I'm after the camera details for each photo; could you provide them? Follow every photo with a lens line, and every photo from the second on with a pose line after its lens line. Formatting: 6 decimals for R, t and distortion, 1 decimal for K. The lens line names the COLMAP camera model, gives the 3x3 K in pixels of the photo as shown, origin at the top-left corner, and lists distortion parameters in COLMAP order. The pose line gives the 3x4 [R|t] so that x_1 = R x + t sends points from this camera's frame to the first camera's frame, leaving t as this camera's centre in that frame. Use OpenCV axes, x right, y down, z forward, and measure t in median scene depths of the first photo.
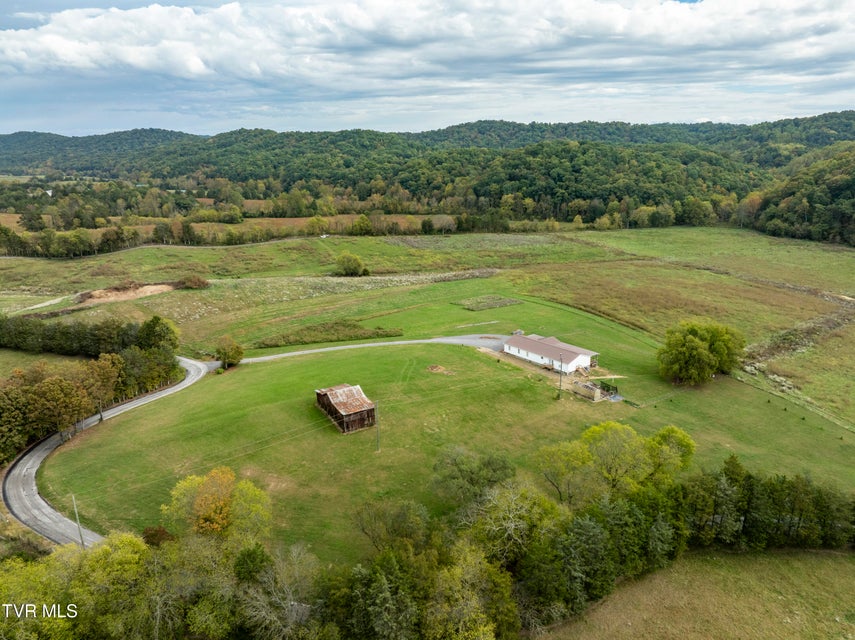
lens RADIAL K [[601.9, 0, 427.6], [0, 601.9, 318.5], [0, 0, 1]] dist [-0.047689, 0.013821]
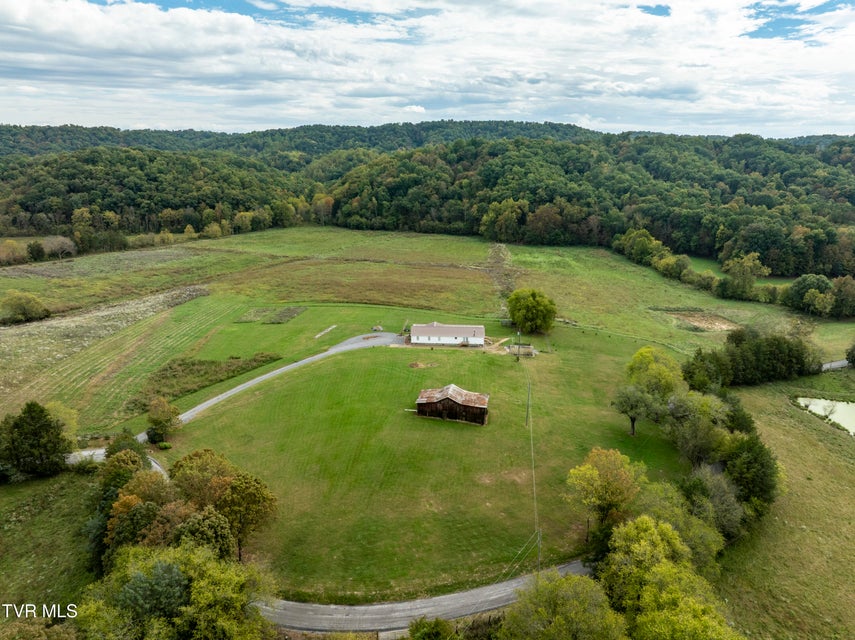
lens RADIAL K [[601.9, 0, 431.3], [0, 601.9, 318.9], [0, 0, 1]] dist [-0.047689, 0.013821]
pose [[0.658080, -0.180063, 0.731101, -0.214475], [0.186854, 0.979665, 0.073090, -0.020383], [-0.729394, 0.088510, 0.678343, 0.072850]]
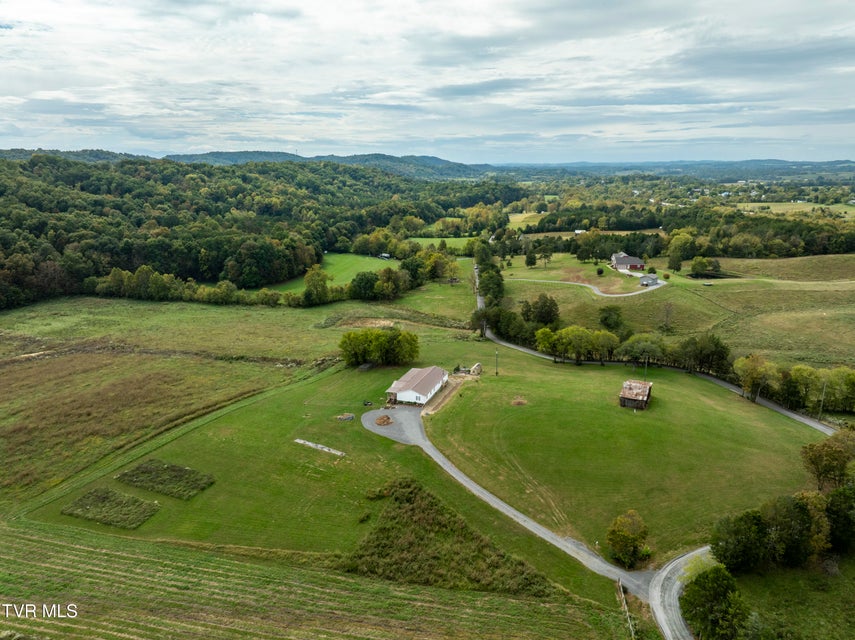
lens RADIAL K [[601.9, 0, 430.1], [0, 601.9, 321.8], [0, 0, 1]] dist [-0.047689, 0.013821]
pose [[-0.531943, -0.198033, 0.823298, -0.241352], [0.241732, 0.896296, 0.371778, -0.155693], [-0.811543, 0.396782, -0.428907, 0.461044]]
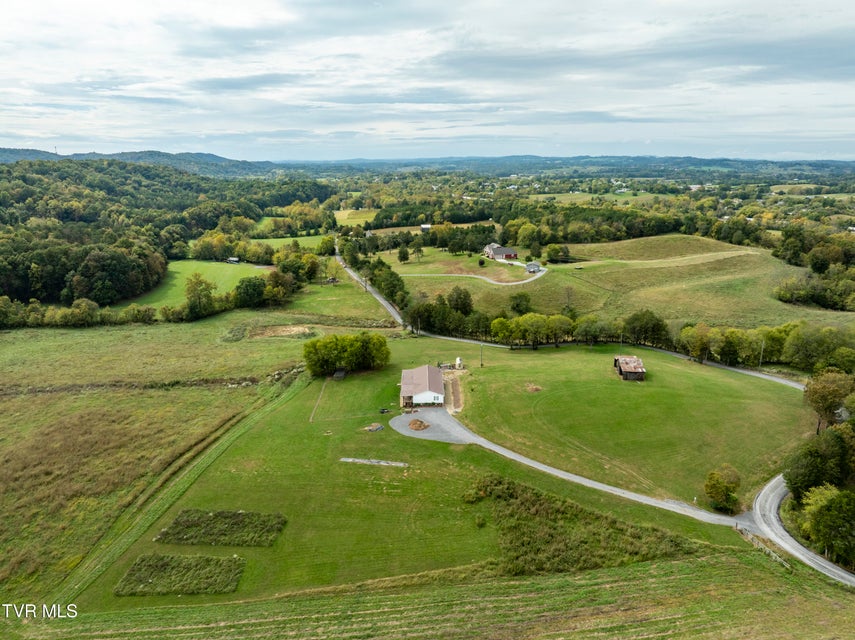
lens RADIAL K [[601.9, 0, 432.1], [0, 601.9, 329.4], [0, 0, 1]] dist [-0.047689, 0.013821]
pose [[-0.796031, -0.146932, 0.587150, -0.151719], [0.179163, 0.869408, 0.460467, -0.181073], [-0.578130, 0.471741, -0.665752, 0.547564]]
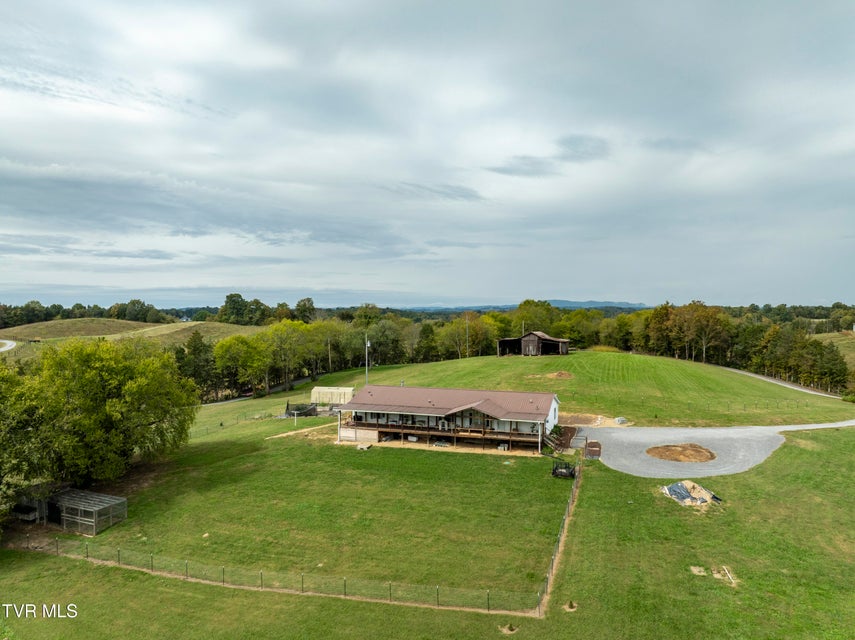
lens RADIAL K [[601.9, 0, 425.7], [0, 601.9, 315.7], [0, 0, 1]] dist [-0.047689, 0.013821]
pose [[-0.852520, 0.019666, -0.522324, 0.139835], [-0.128065, 0.960976, 0.245204, -0.035445], [0.506763, 0.275933, -0.816733, 0.421818]]
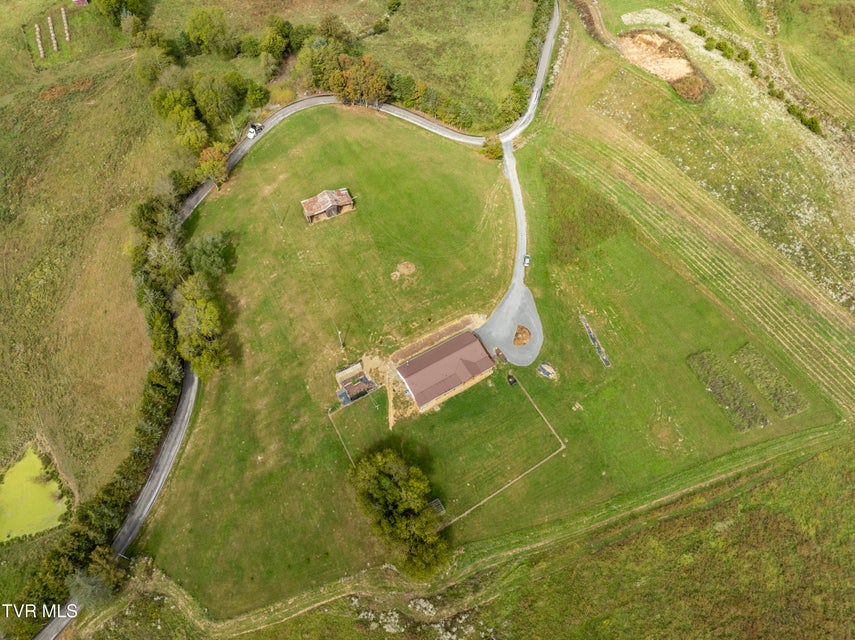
lens RADIAL K [[601.9, 0, 434.5], [0, 601.9, 313.6], [0, 0, 1]] dist [-0.047689, 0.013821]
pose [[-0.123807, 0.838402, -0.530805, 0.208896], [-0.273335, 0.485413, 0.830459, -0.255843], [0.953918, 0.247904, 0.169067, 0.255159]]
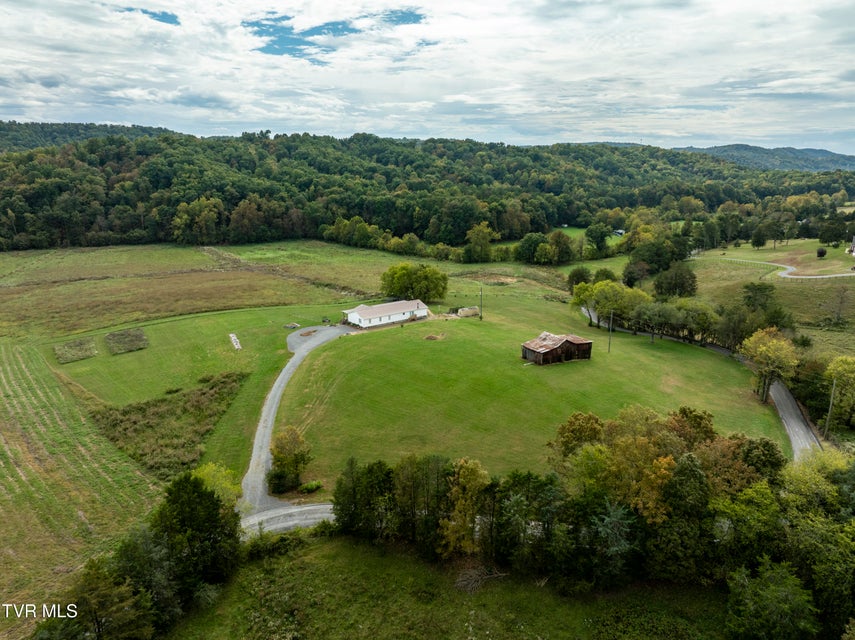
lens RADIAL K [[601.9, 0, 430.5], [0, 601.9, 317.4], [0, 0, 1]] dist [-0.047689, 0.013821]
pose [[0.021818, -0.235514, 0.971626, -0.282680], [0.278471, 0.934828, 0.220341, -0.050766], [-0.960197, 0.265762, 0.085980, 0.264819]]
